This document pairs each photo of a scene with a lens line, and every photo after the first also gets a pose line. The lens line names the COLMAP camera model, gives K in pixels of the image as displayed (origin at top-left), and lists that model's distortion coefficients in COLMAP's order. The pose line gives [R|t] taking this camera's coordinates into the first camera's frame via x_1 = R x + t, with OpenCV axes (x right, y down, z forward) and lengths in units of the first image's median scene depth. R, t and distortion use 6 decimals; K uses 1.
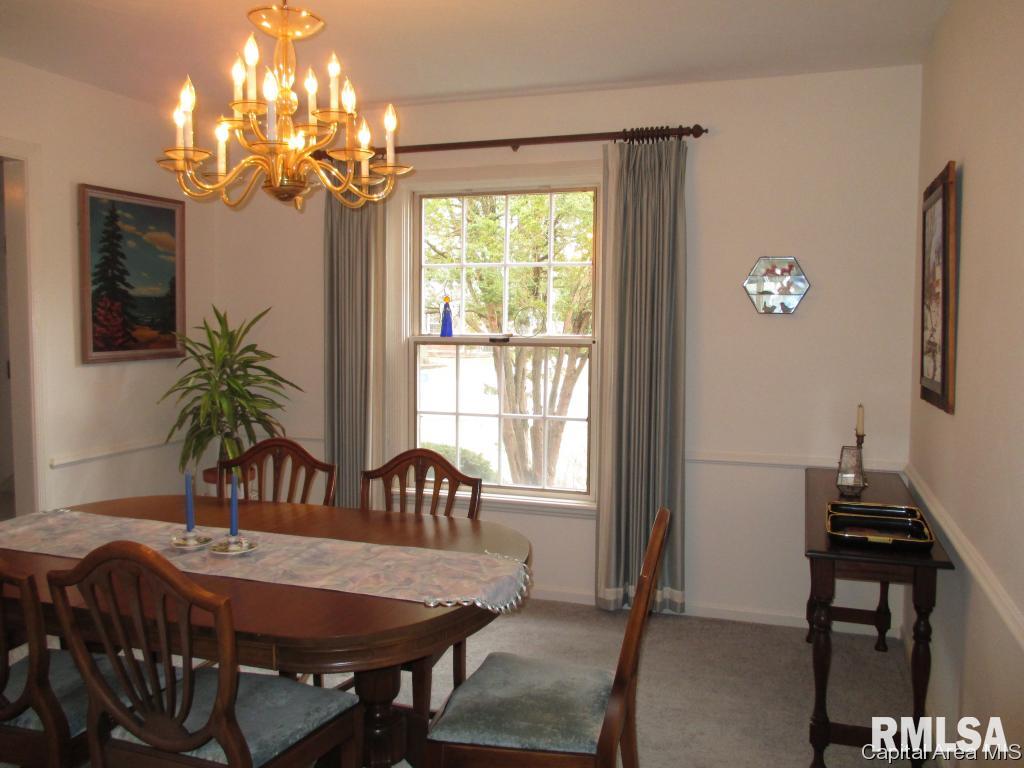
lens RADIAL K [[911.2, 0, 512.0], [0, 911.2, 384.0], [0, 0, 1]] dist [-0.000495, 0.004021]
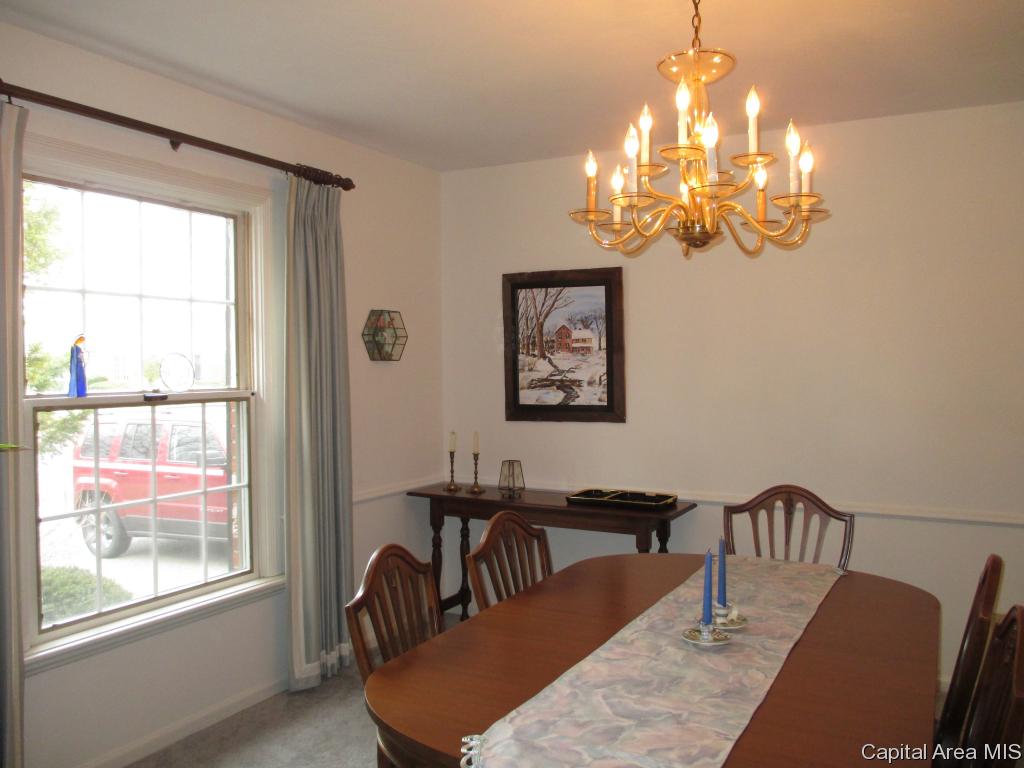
lens RADIAL K [[853.1, 0, 511.1], [0, 853.1, 378.6], [0, 0, 1]] dist [-0.035209, 0.009986]
pose [[0.140918, -0.028541, 0.989610, -0.674593], [0.057509, 0.998132, 0.020598, -0.063612], [-0.988349, 0.054009, 0.142296, 0.644652]]
